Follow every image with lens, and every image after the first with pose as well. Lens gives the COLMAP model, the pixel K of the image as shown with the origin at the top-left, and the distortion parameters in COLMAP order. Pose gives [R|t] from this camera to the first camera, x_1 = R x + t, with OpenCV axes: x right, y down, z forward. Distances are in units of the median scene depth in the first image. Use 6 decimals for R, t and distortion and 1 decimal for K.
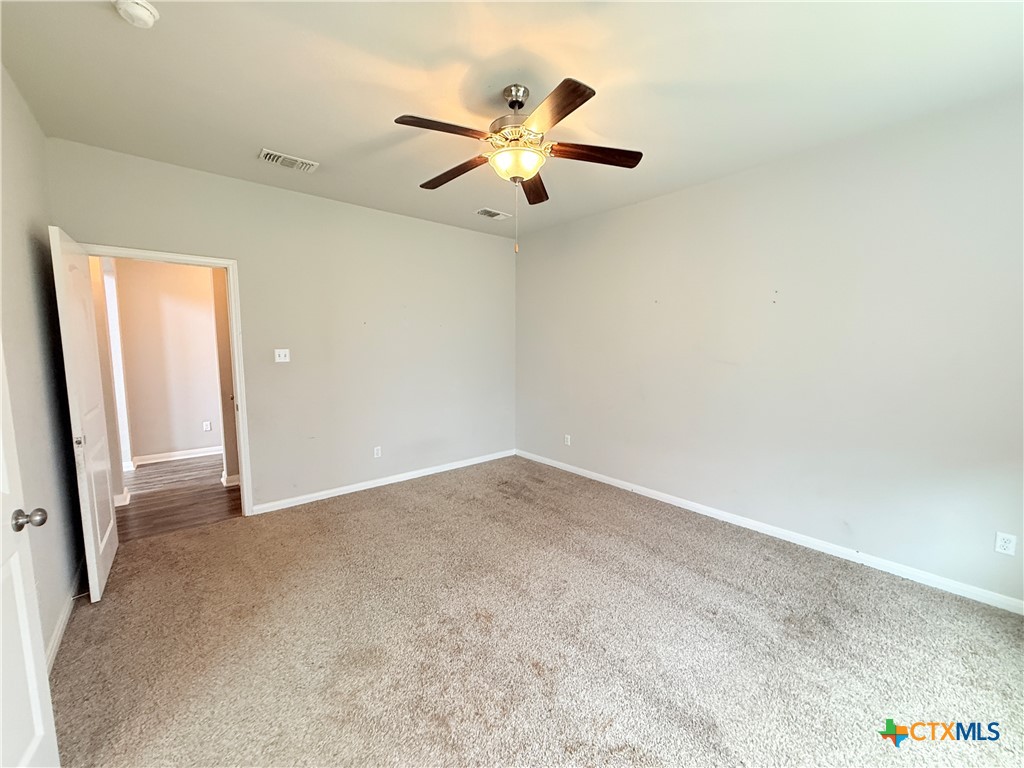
lens RADIAL K [[405.6, 0, 508.6], [0, 405.6, 383.7], [0, 0, 1]] dist [0.000132, -0.000019]
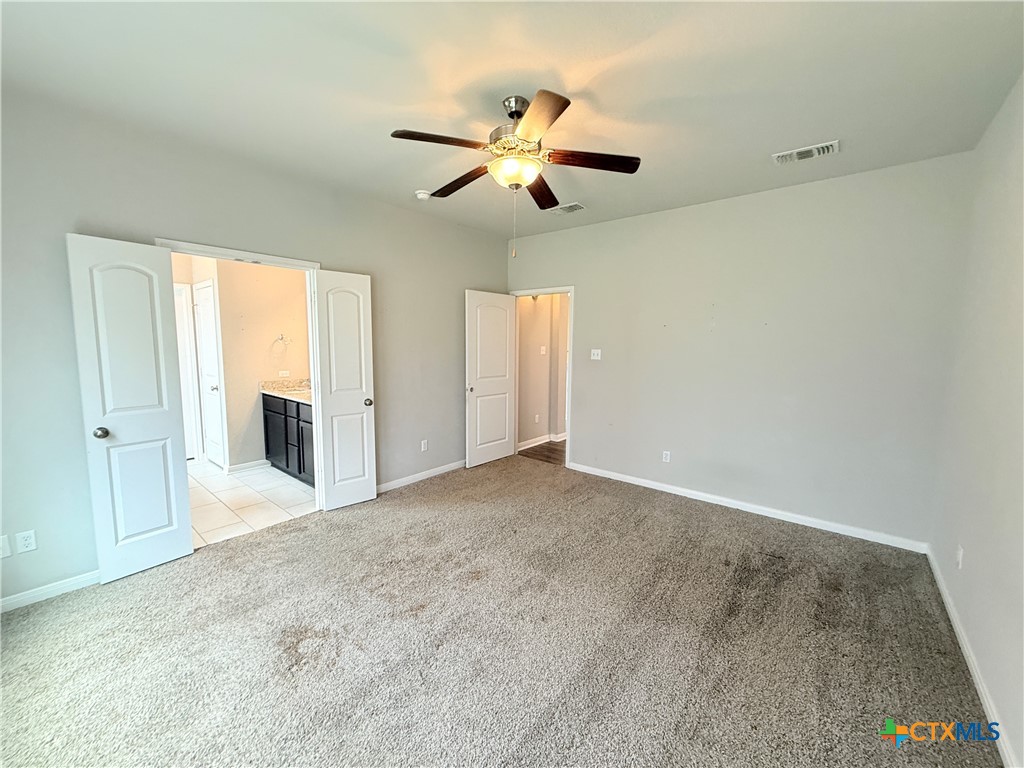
lens RADIAL K [[405.6, 0, 508.6], [0, 405.6, 383.7], [0, 0, 1]] dist [0.000132, -0.000019]
pose [[0.179255, 0.101524, -0.978550, 0.652839], [-0.109306, 0.990558, 0.082747, -0.054460], [0.977712, 0.092128, 0.188660, 0.504188]]
